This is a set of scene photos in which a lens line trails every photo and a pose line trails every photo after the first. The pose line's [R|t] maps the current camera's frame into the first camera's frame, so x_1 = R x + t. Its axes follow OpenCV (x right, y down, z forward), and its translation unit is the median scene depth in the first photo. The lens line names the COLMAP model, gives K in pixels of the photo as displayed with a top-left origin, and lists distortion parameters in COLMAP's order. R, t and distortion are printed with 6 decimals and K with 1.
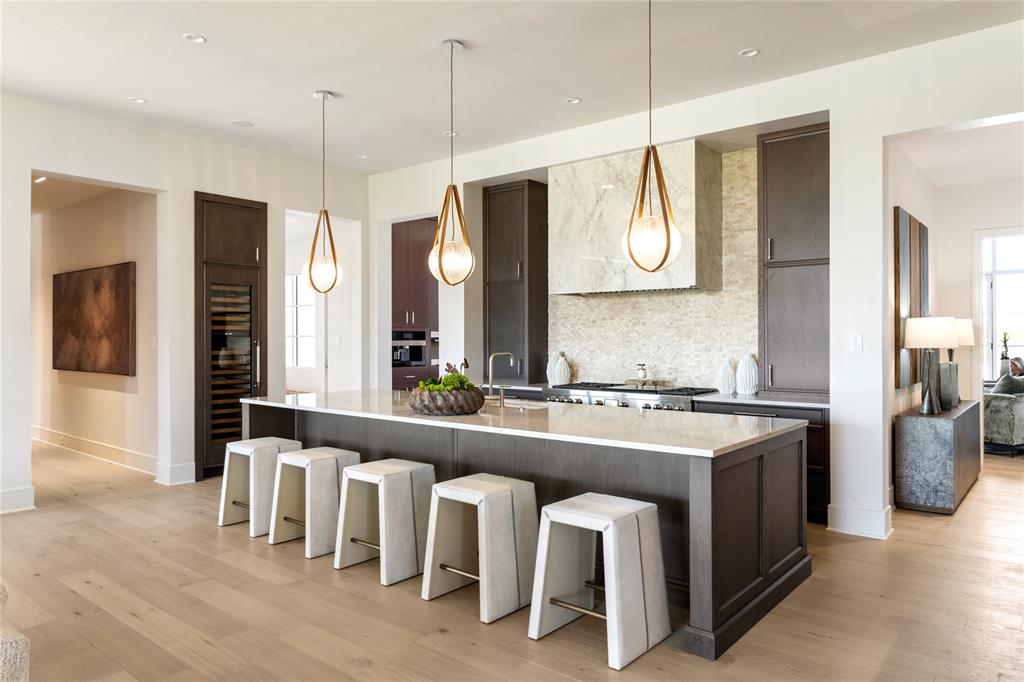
lens RADIAL K [[684.2, 0, 511.5], [0, 684.2, 337.3], [0, 0, 1]] dist [-0.004062, -0.000227]
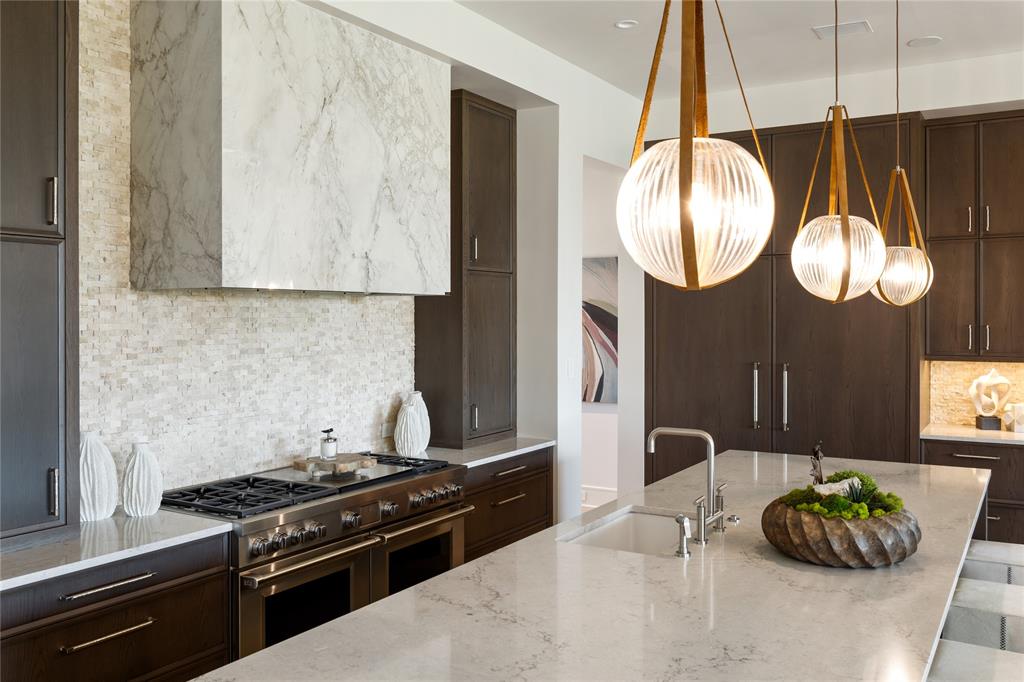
lens RADIAL K [[869.9, 0, 513.0], [0, 869.9, 322.2], [0, 0, 1]] dist [0.001436, 0.000001]
pose [[-0.143617, -0.003693, 0.989626, -0.487803], [0.002563, 0.999988, 0.004104, -0.045251], [-0.989630, 0.003126, -0.143606, 0.938135]]
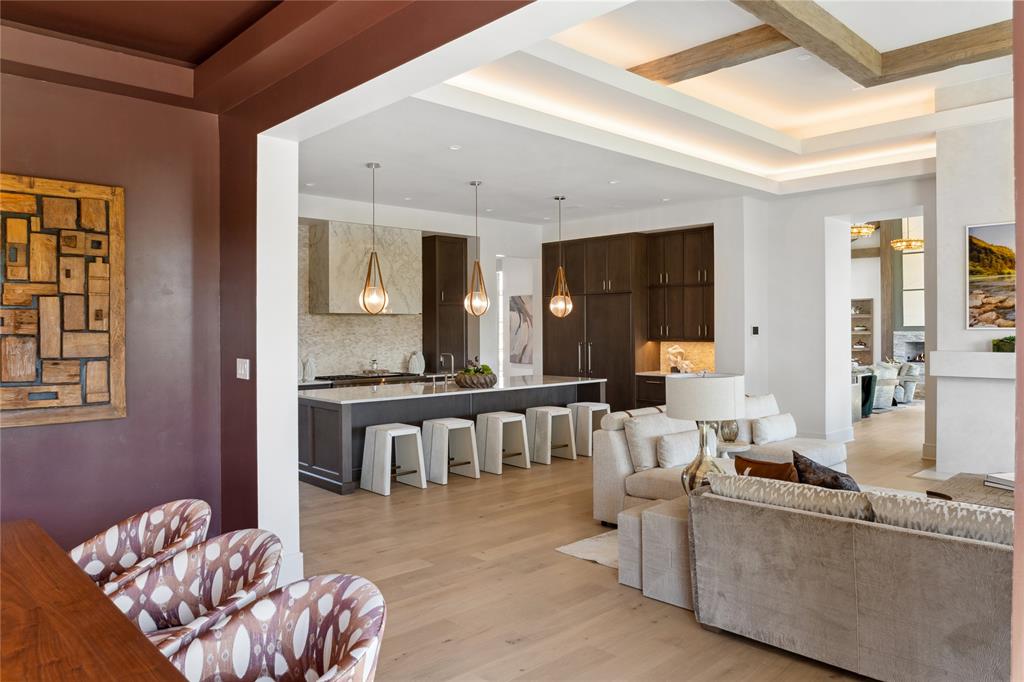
lens RADIAL K [[719.1, 0, 512.3], [0, 719.1, 337.7], [0, 0, 1]] dist [-0.000148, -0.000037]
pose [[0.122325, -0.012229, 0.992415, -1.381372], [0.003913, 0.999922, 0.011839, -0.029717], [-0.992482, 0.002435, 0.122364, 0.475883]]
